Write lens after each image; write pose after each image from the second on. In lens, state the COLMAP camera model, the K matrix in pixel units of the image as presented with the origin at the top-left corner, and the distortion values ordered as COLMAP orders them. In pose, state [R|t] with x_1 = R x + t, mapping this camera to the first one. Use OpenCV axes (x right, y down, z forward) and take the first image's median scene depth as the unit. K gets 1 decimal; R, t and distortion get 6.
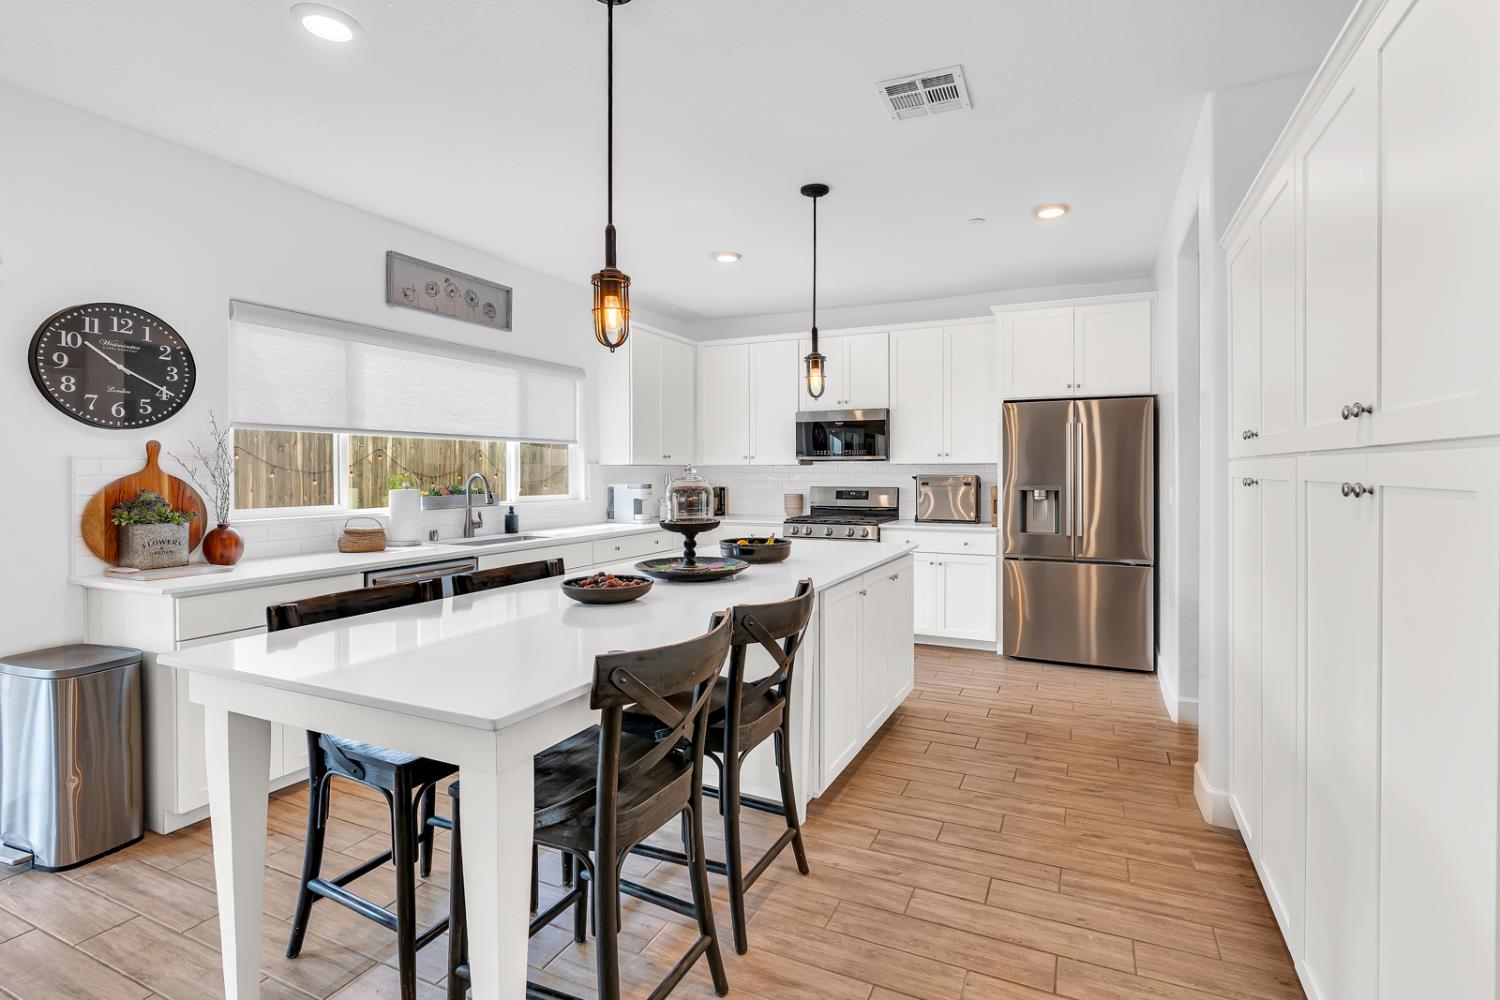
lens RADIAL K [[667.0, 0, 815.5], [0, 667.0, 473.2], [0, 0, 1]] dist [-0.007448, -0.000374]
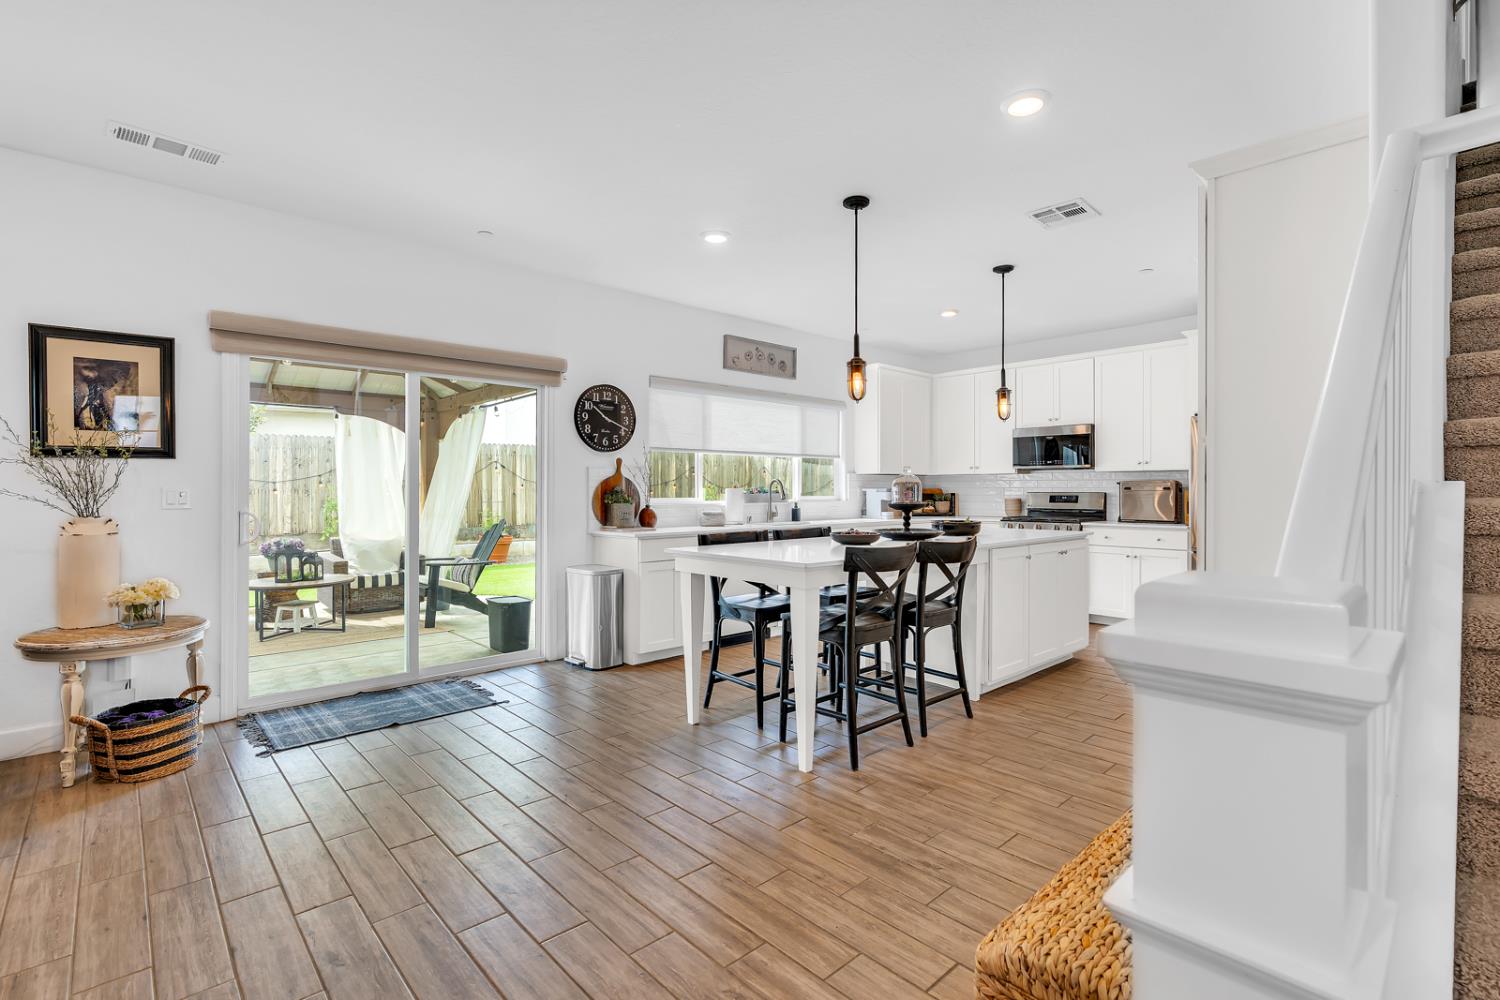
lens RADIAL K [[693.0, 0, 799.2], [0, 693.0, 493.3], [0, 0, 1]] dist [0.001067, 0.000070]
pose [[0.919596, 0.004191, -0.392842, 0.203940], [-0.003415, 0.999991, 0.002674, 0.040783], [0.392850, -0.001118, 0.919602, -0.557546]]
